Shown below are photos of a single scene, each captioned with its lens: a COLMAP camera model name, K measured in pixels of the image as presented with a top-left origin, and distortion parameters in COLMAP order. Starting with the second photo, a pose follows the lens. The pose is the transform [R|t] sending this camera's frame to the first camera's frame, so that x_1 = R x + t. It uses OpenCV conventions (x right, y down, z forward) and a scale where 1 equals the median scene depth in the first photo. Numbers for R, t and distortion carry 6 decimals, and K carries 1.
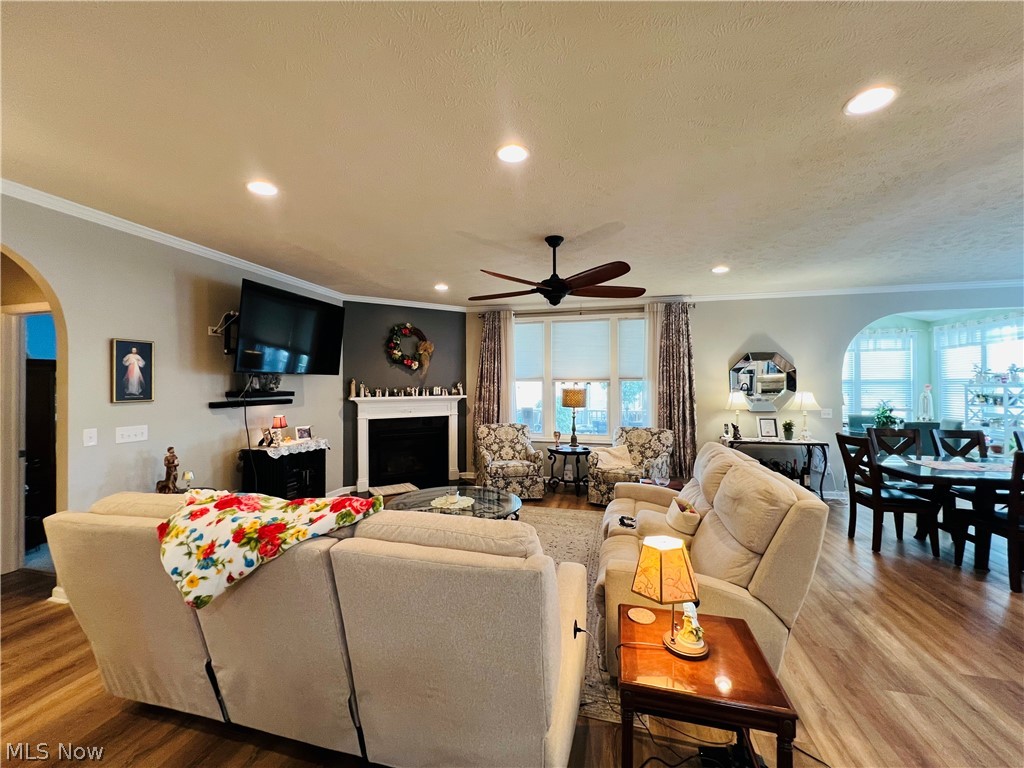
lens RADIAL K [[409.2, 0, 512.0], [0, 409.2, 384.0], [0, 0, 1]] dist [-0.000076, 0.000546]
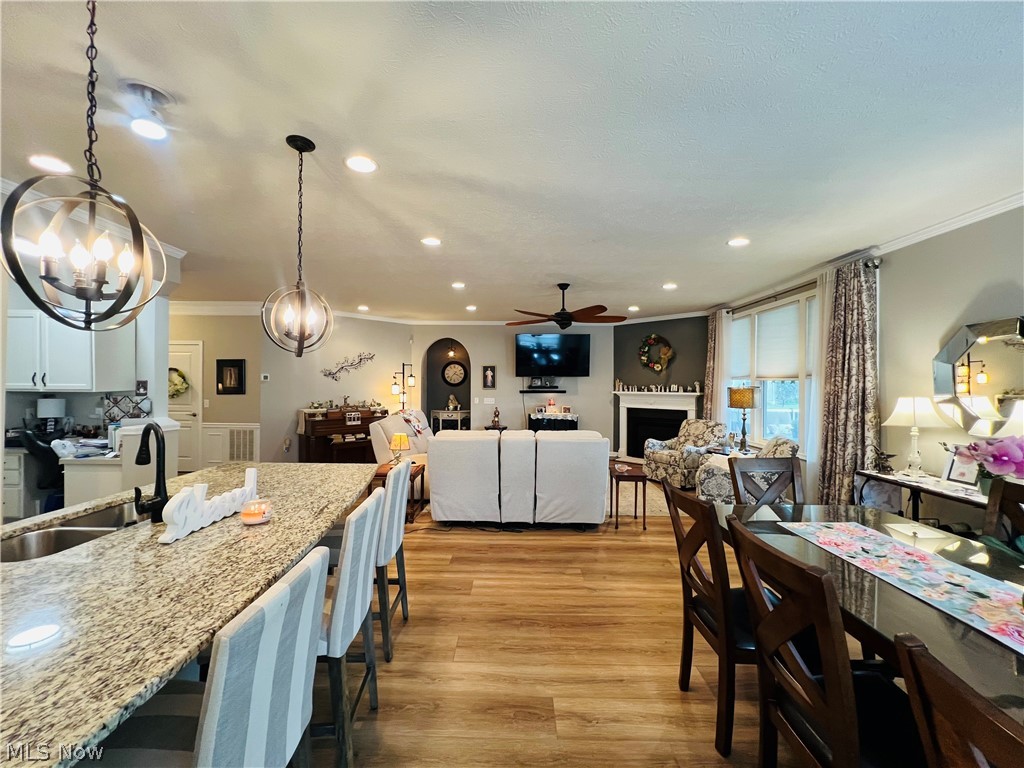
lens RADIAL K [[409.2, 0, 512.0], [0, 409.2, 384.0], [0, 0, 1]] dist [-0.000076, 0.000546]
pose [[0.238137, 0.005144, -0.971218, 0.981217], [-0.001555, 0.999987, 0.004915, -0.000281], [0.971230, 0.000340, 0.238142, 0.301870]]
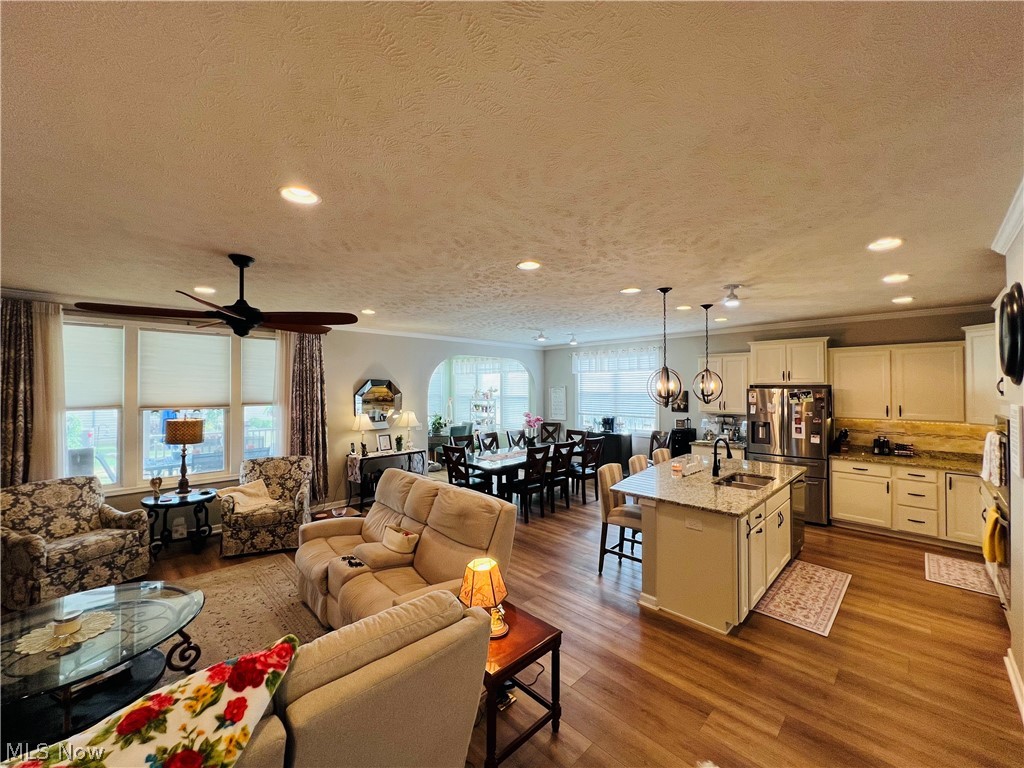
lens RADIAL K [[409.2, 0, 512.0], [0, 409.2, 384.0], [0, 0, 1]] dist [-0.000076, 0.000546]
pose [[0.515836, 0.008299, 0.856647, -0.214838], [-0.005933, 0.999964, -0.006115, -0.060362], [-0.856667, -0.001928, 0.515867, 0.055411]]
